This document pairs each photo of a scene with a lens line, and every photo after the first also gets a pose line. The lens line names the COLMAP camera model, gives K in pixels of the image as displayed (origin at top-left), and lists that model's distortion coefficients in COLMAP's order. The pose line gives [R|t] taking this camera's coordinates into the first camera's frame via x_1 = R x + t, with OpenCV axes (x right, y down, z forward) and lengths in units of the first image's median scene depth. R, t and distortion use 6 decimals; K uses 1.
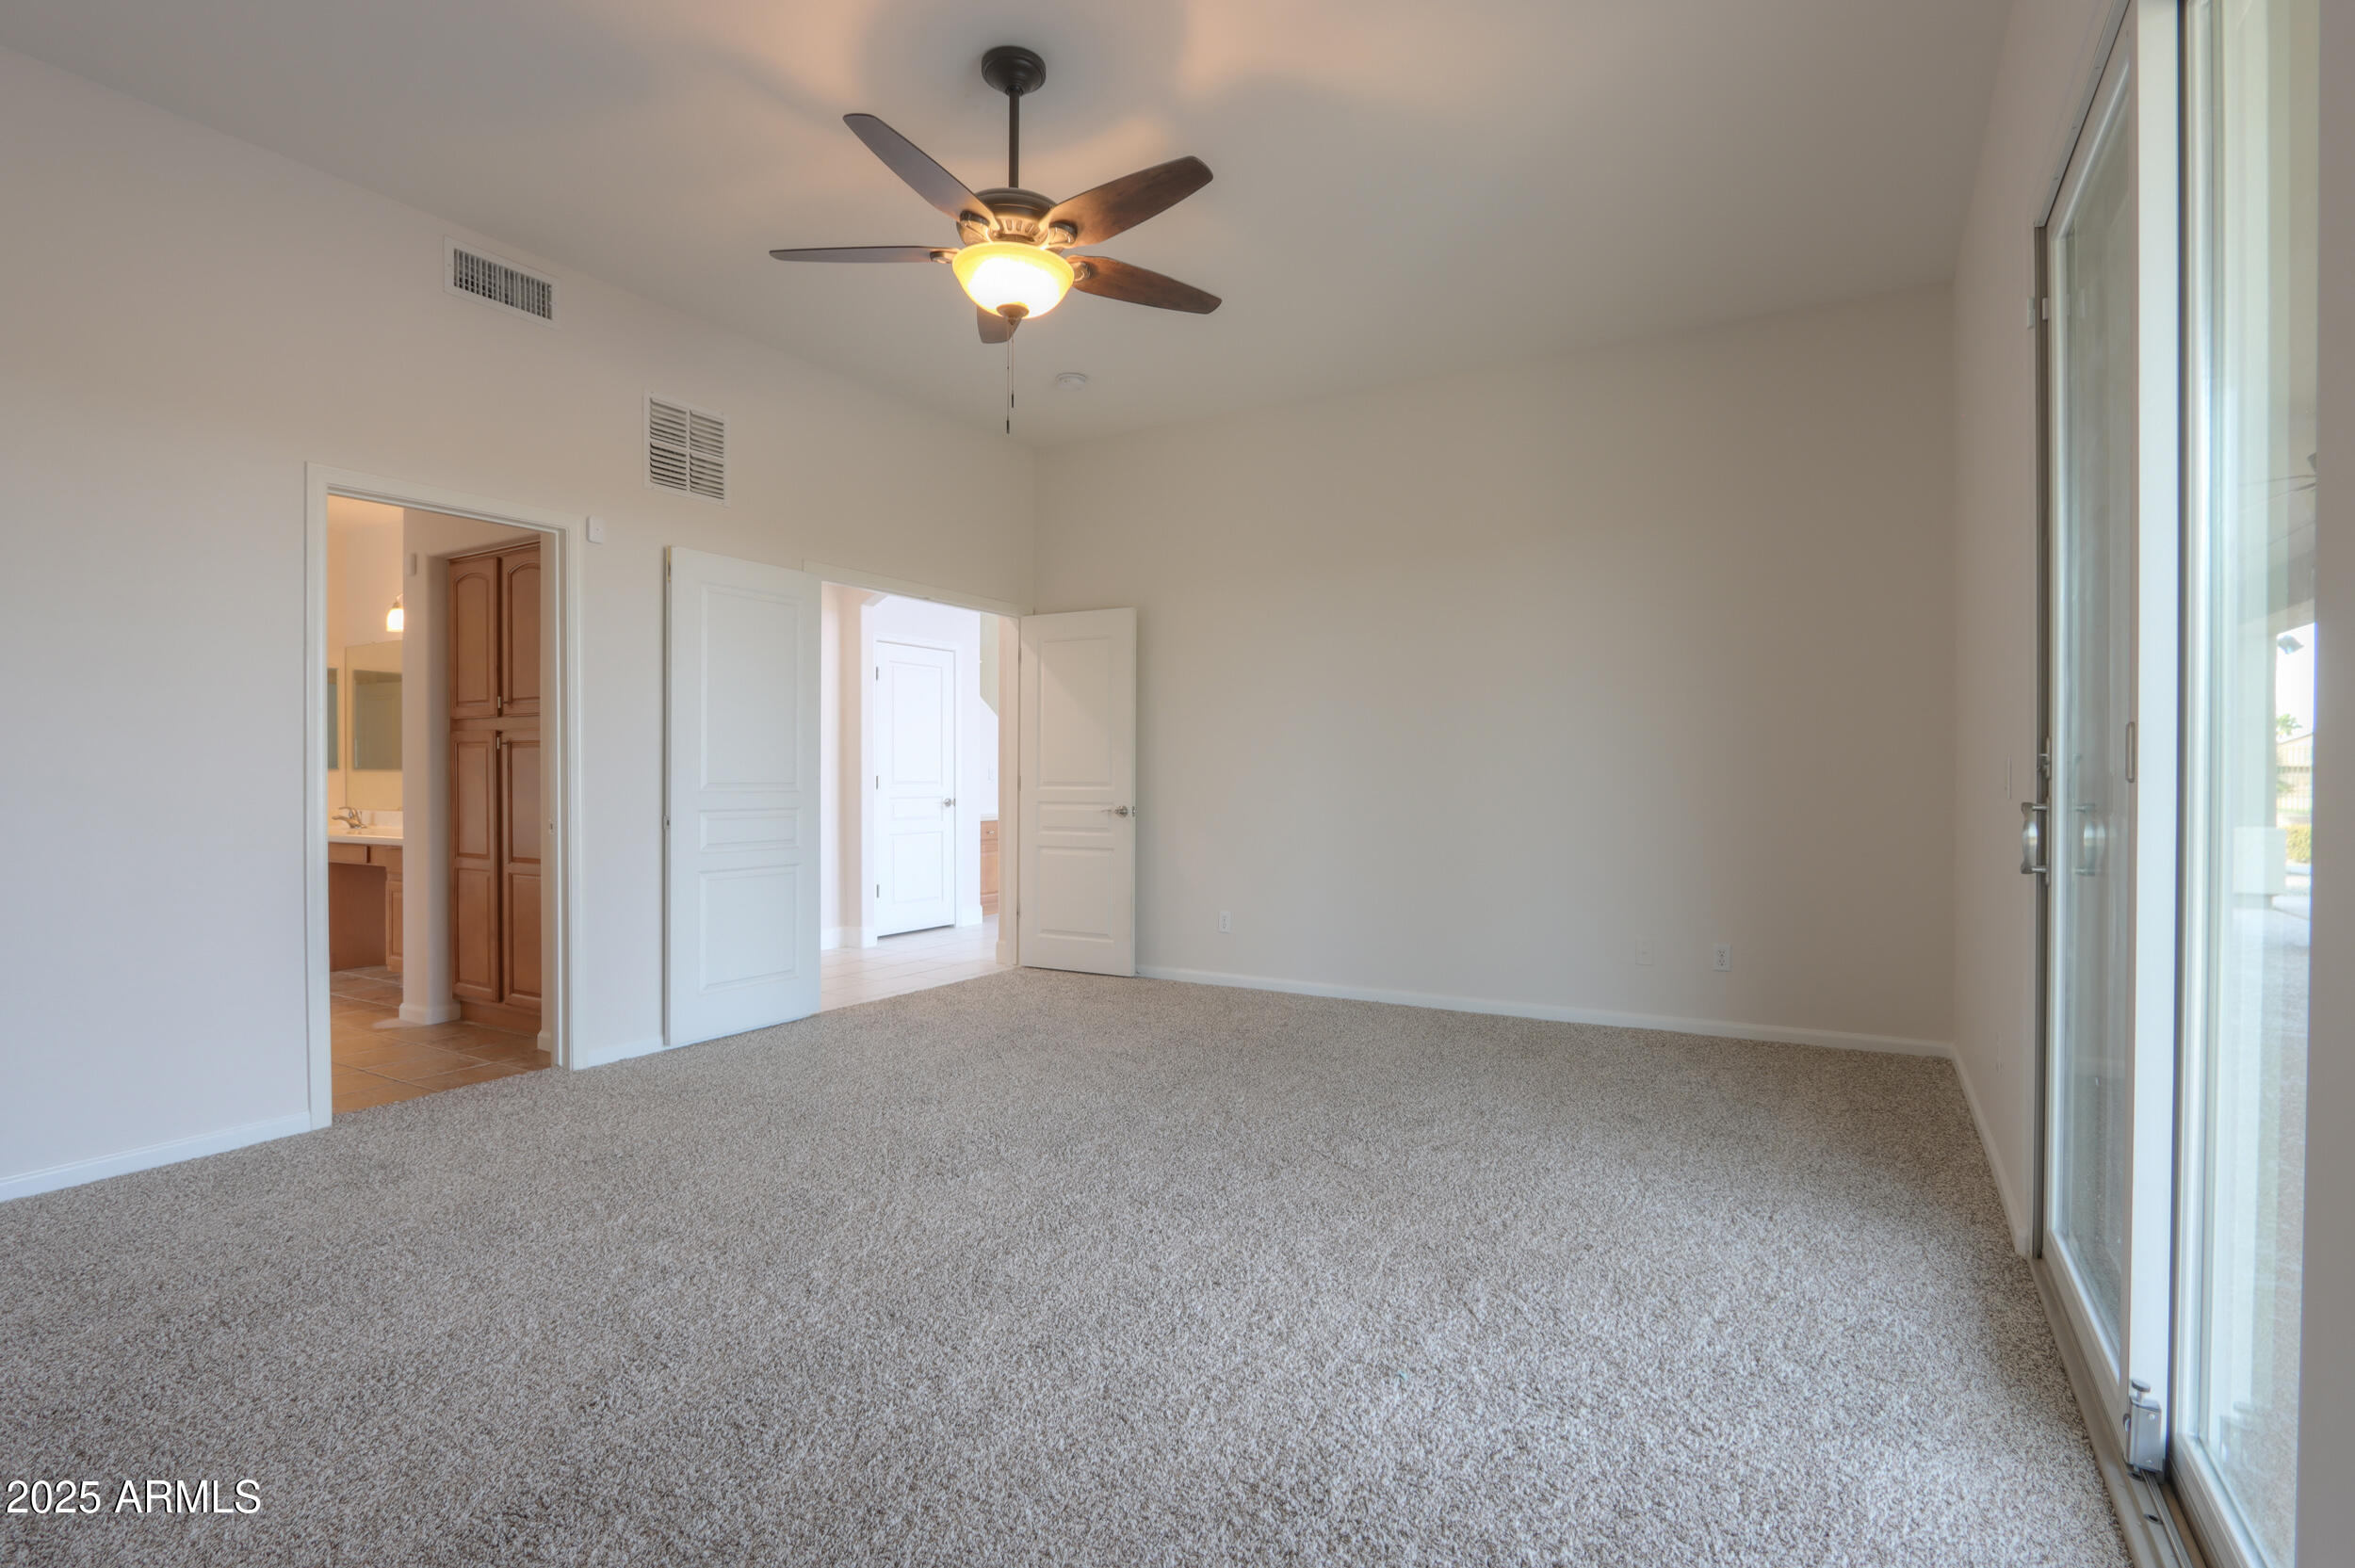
lens RADIAL K [[1128.5, 0, 1164.0], [0, 1128.5, 785.6], [0, 0, 1]] dist [-0.015440, -0.000085]
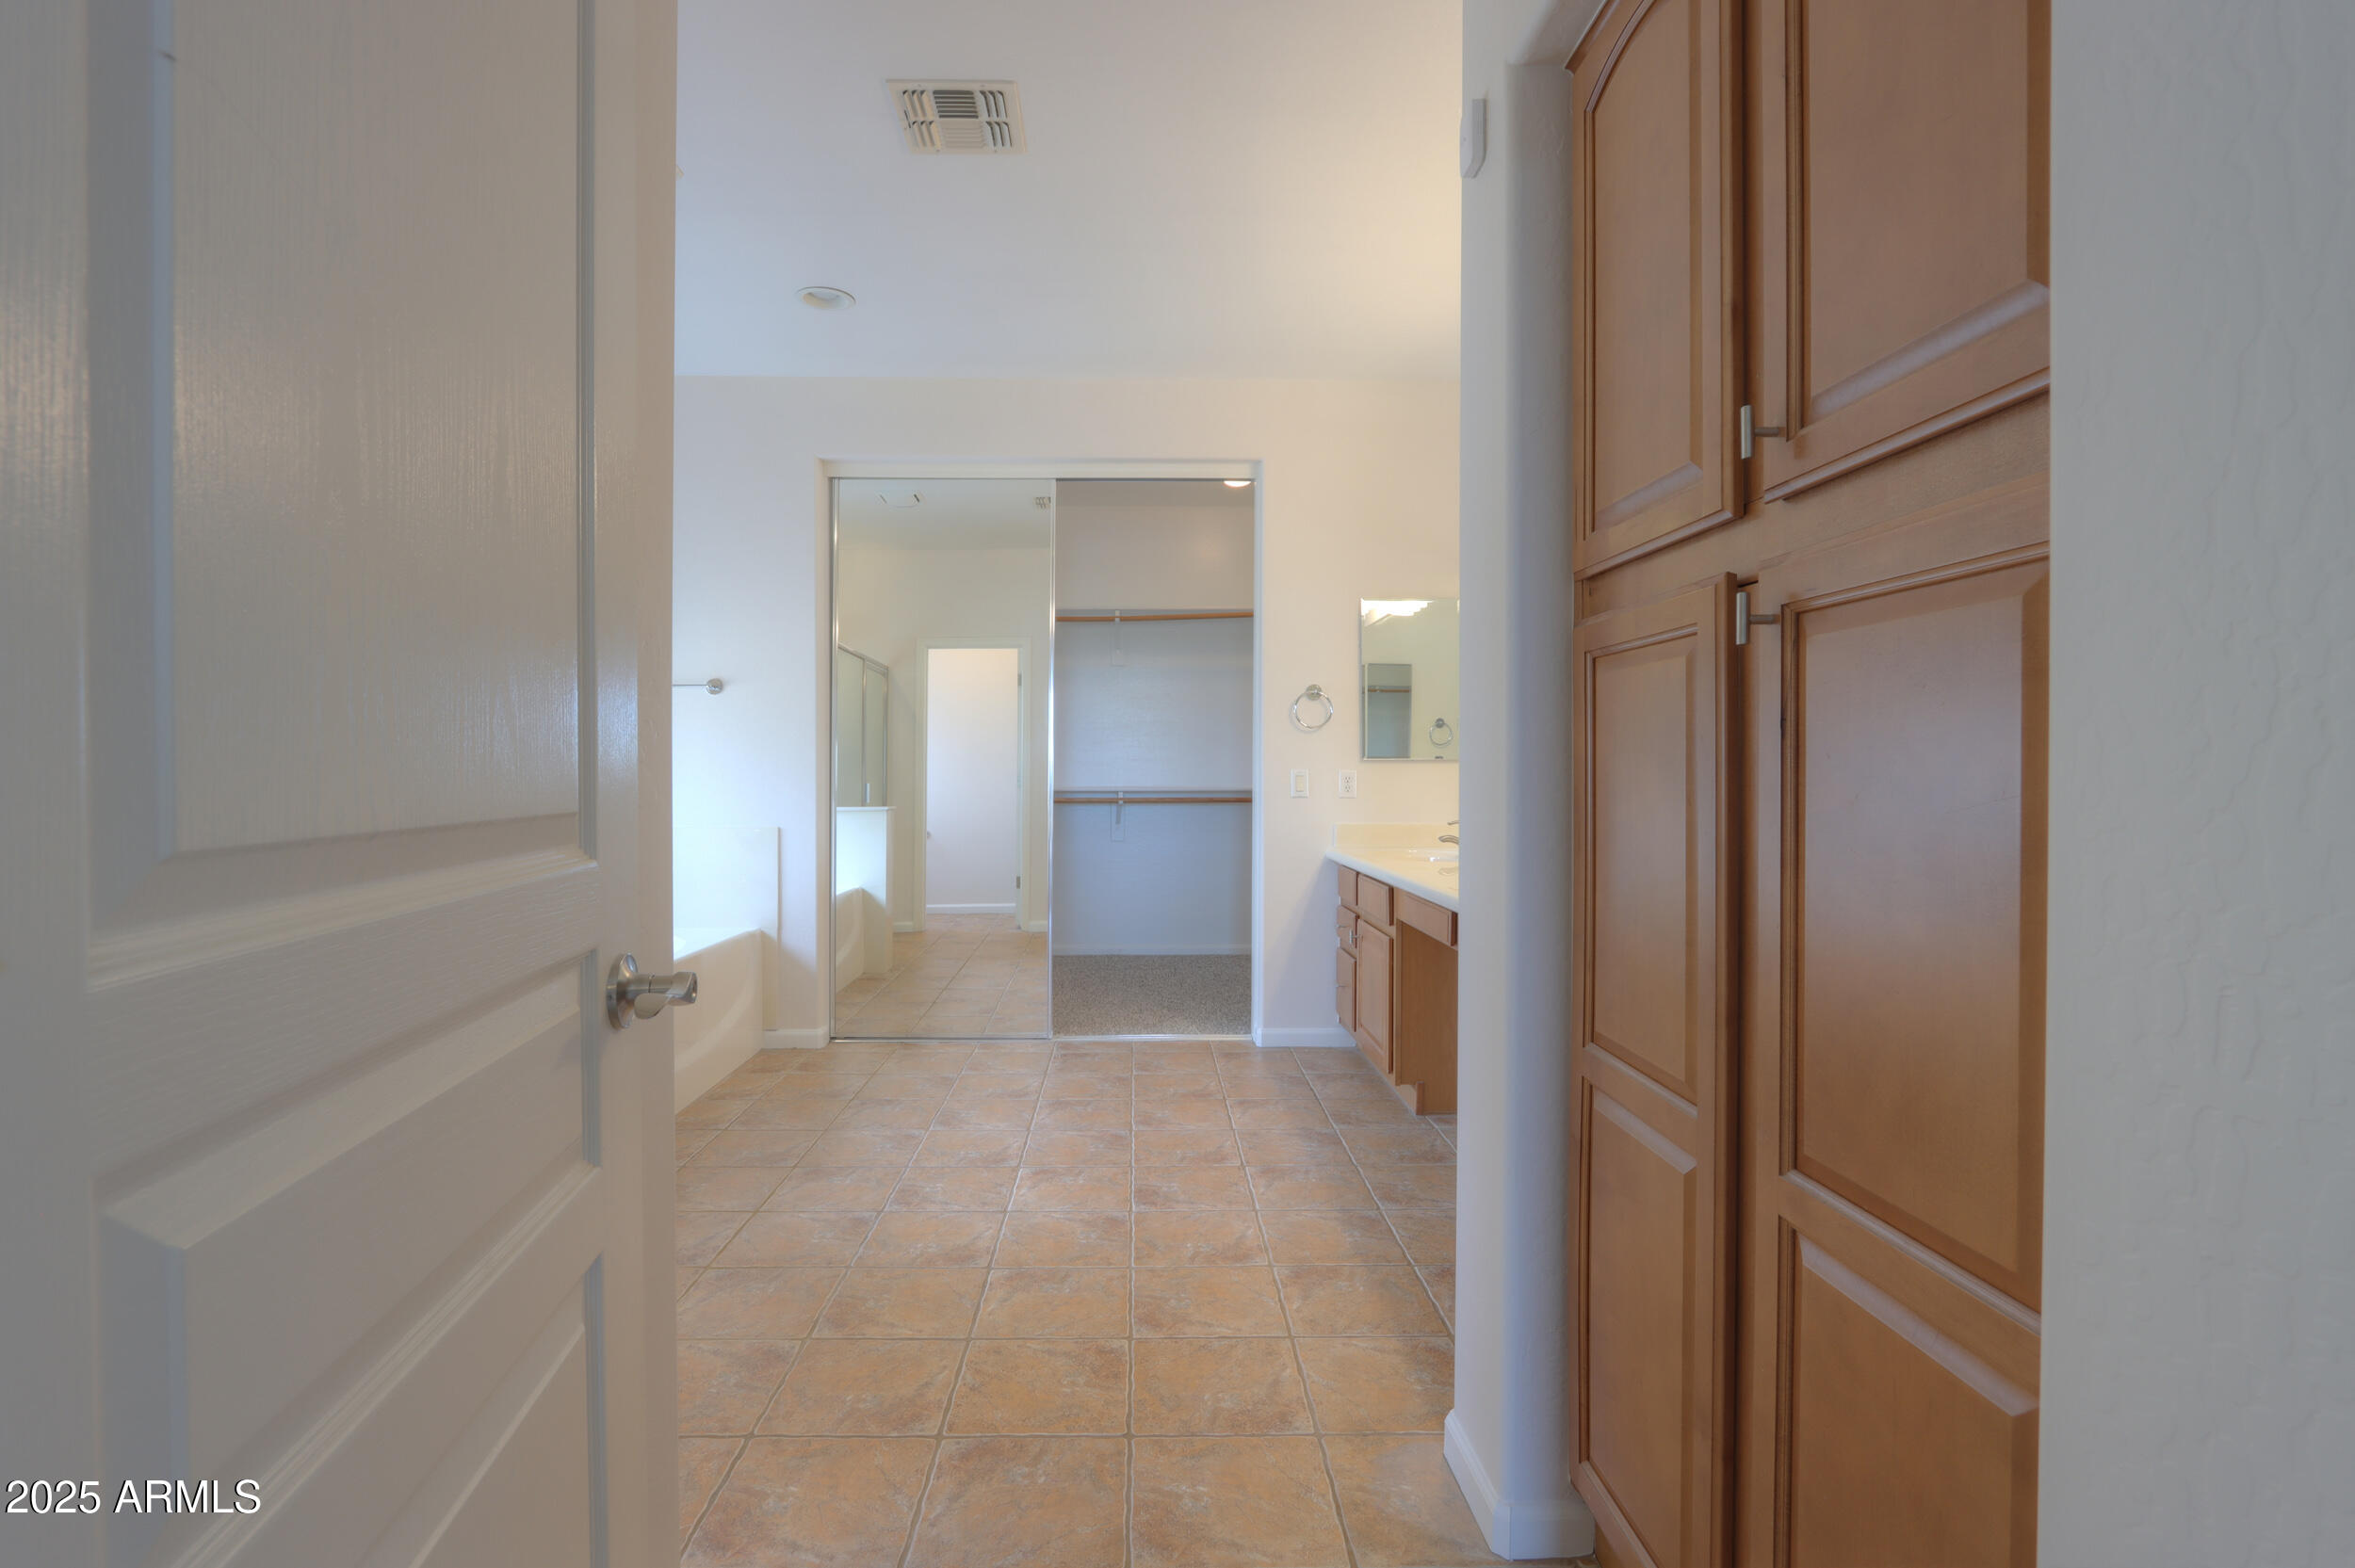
lens RADIAL K [[1128.5, 0, 1164.0], [0, 1128.5, 785.6], [0, 0, 1]] dist [-0.015440, -0.000085]
pose [[0.554533, 0.013892, -0.832046, -0.463711], [-0.005918, 0.999901, 0.012751, -0.006974], [0.832141, -0.002147, 0.554560, 0.770657]]
